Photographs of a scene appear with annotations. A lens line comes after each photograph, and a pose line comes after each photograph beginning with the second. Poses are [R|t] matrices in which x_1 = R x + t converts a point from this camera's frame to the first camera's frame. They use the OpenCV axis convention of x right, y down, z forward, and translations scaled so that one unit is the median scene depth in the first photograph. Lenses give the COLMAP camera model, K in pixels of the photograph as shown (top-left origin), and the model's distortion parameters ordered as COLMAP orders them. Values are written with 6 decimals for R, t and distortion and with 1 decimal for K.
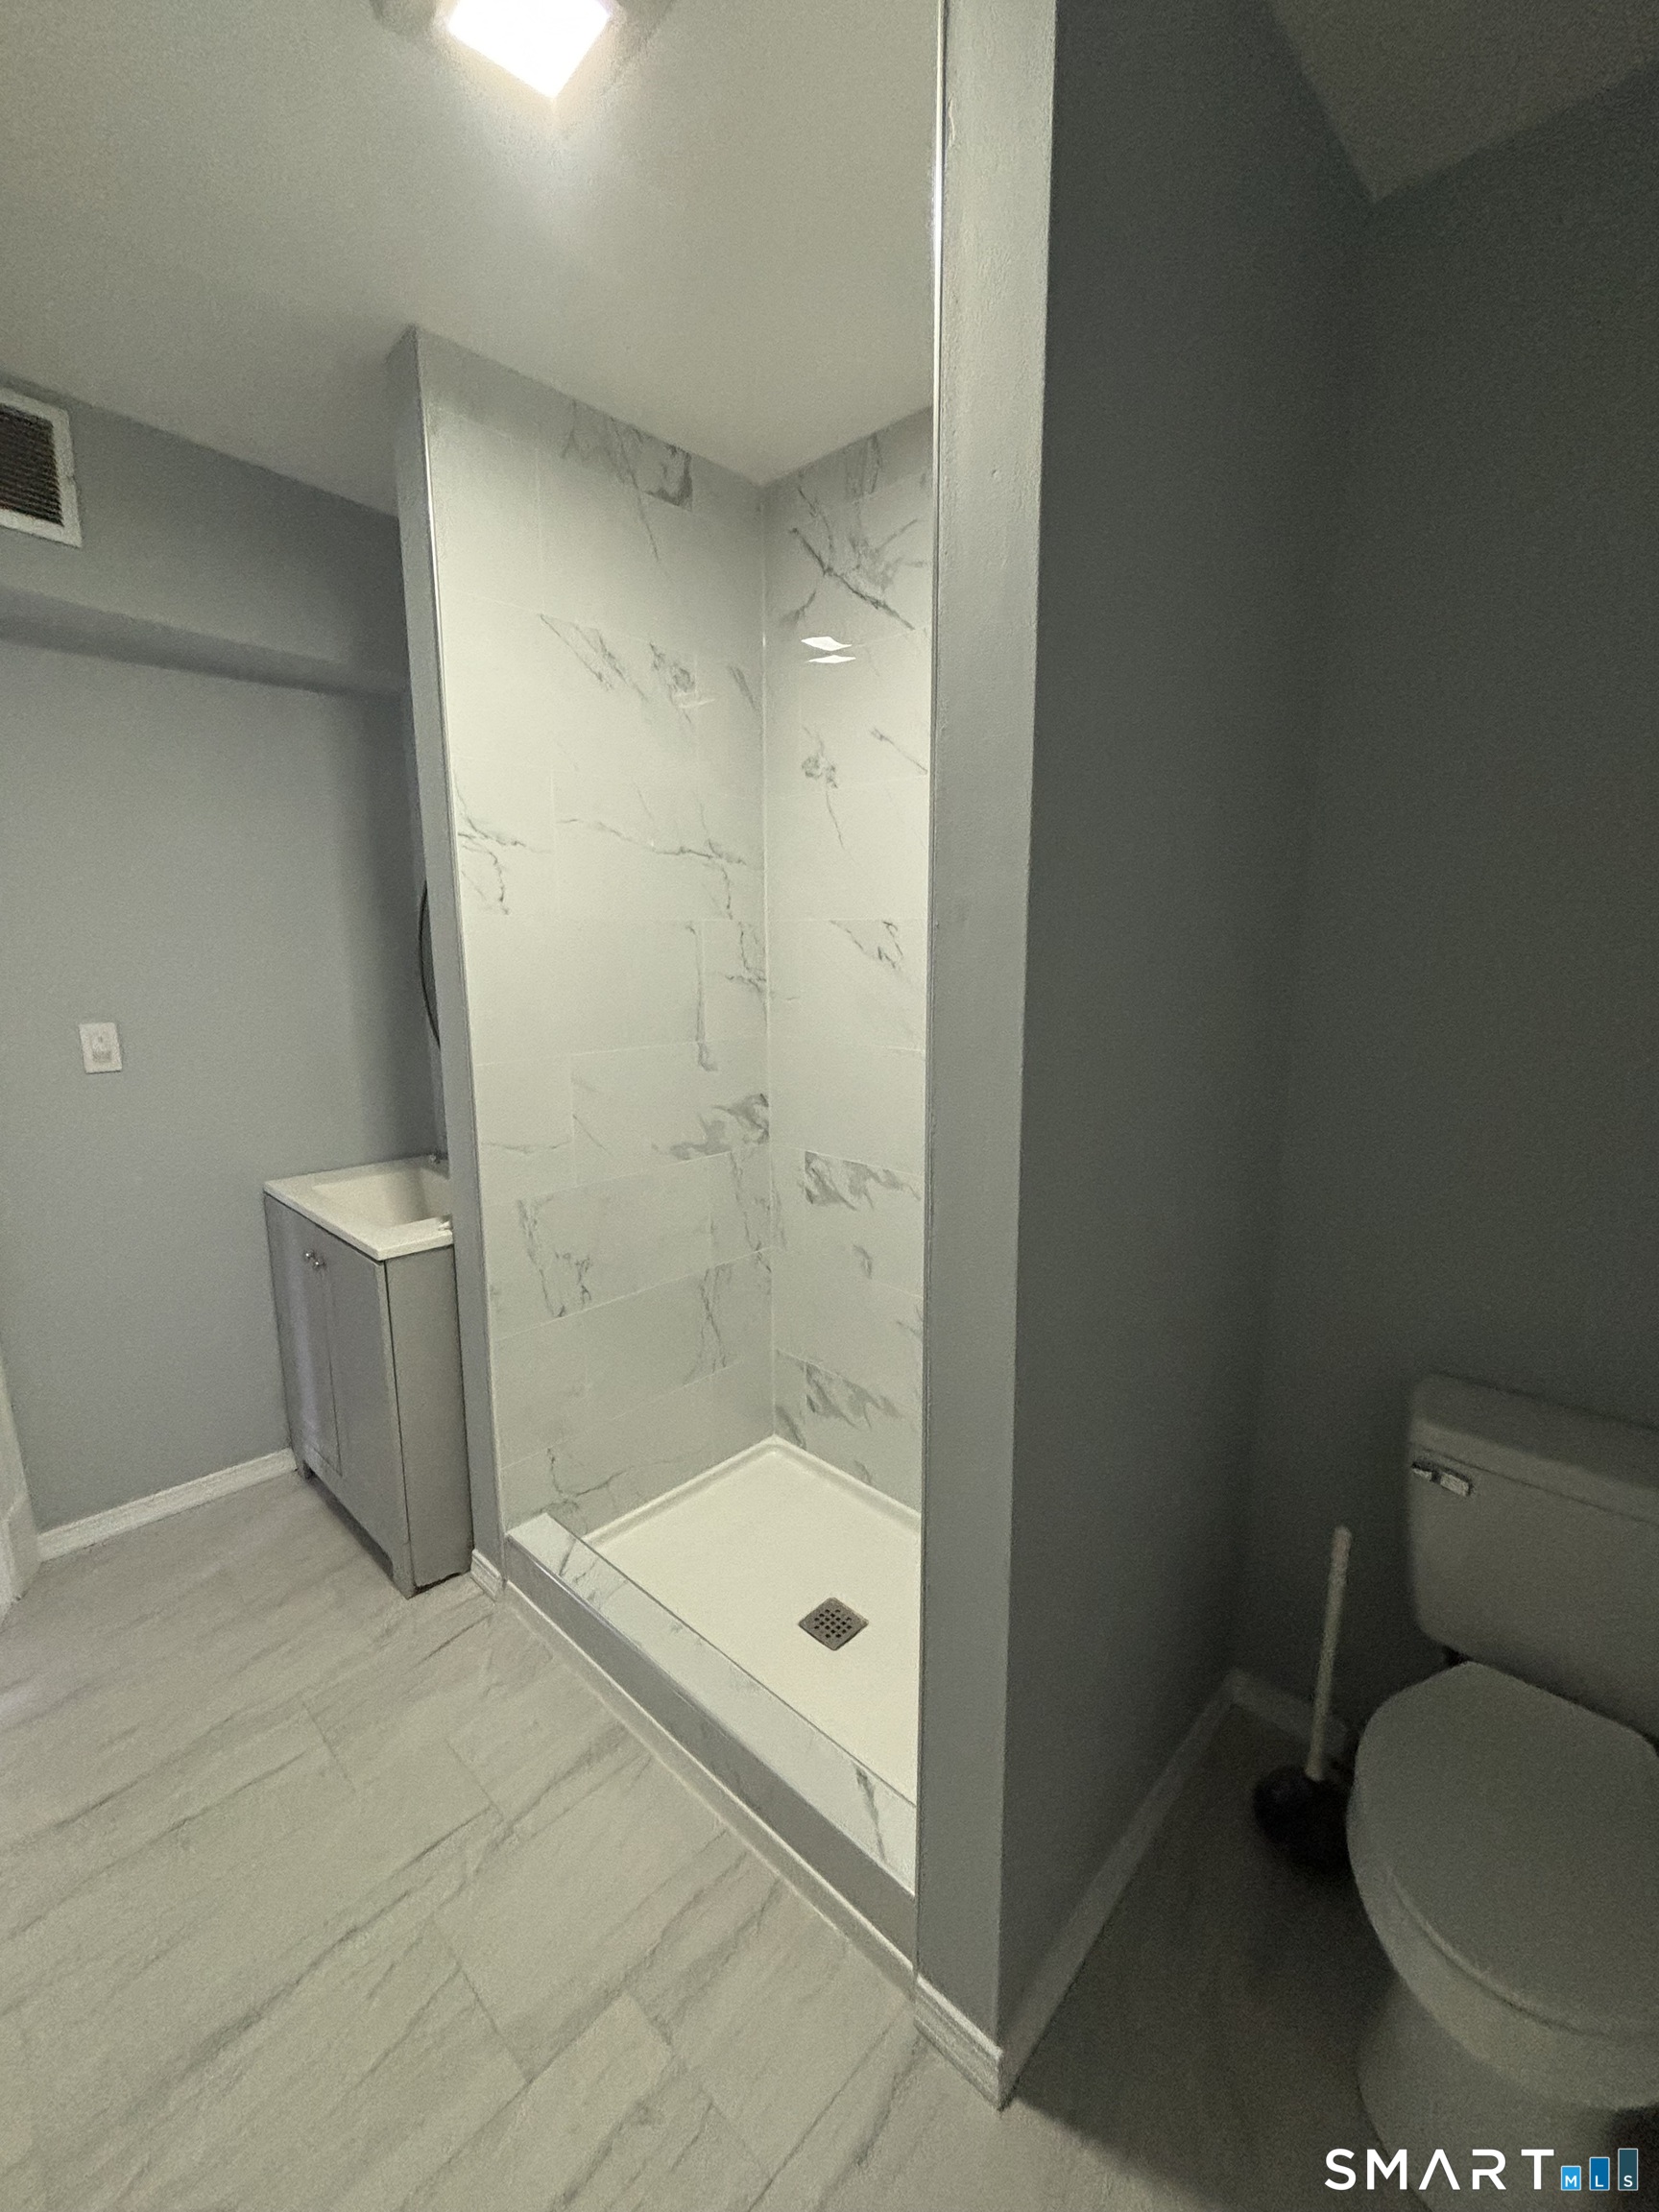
lens RADIAL K [[900.3, 0, 826.6], [0, 900.3, 1103.7], [0, 0, 1]] dist [-0.008625, 0.000649]
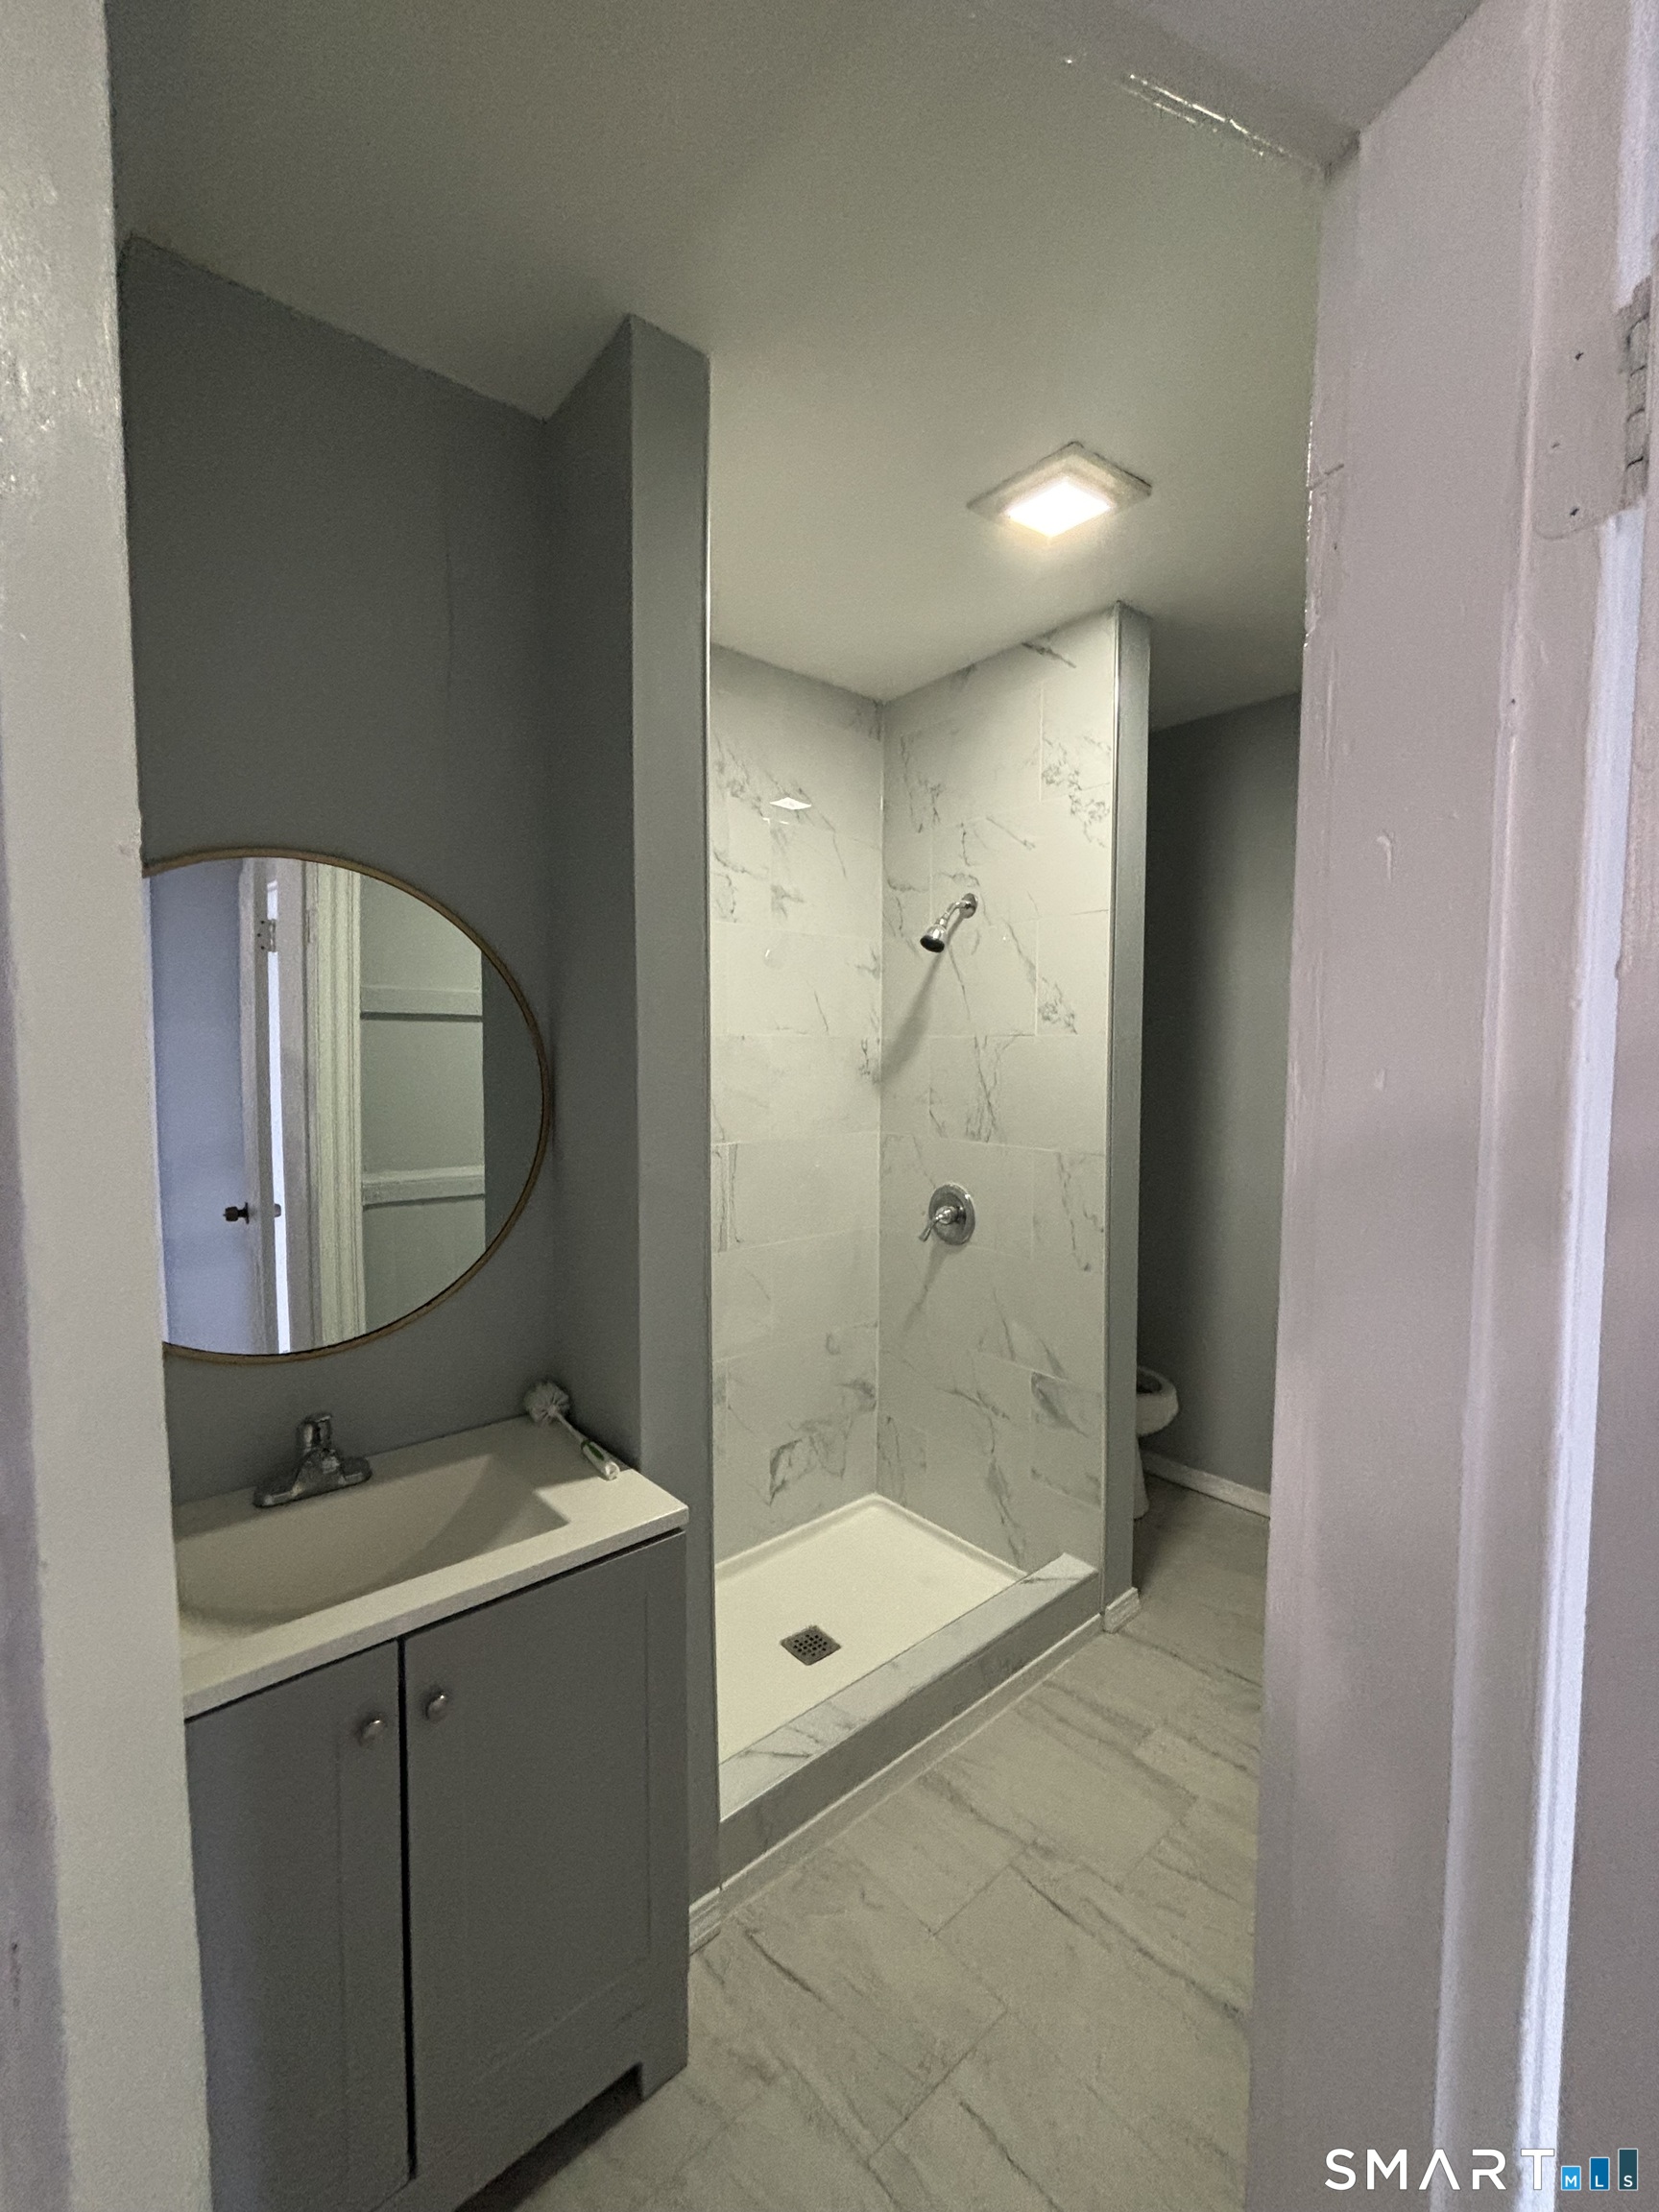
lens RADIAL K [[900.3, 0, 825.7], [0, 900.3, 1104.7], [0, 0, 1]] dist [-0.008625, 0.000649]
pose [[0.104694, -0.061503, 0.992601, -1.470108], [0.166588, 0.985068, 0.043466, -0.198643], [-0.980453, 0.160805, 0.113377, 0.999295]]
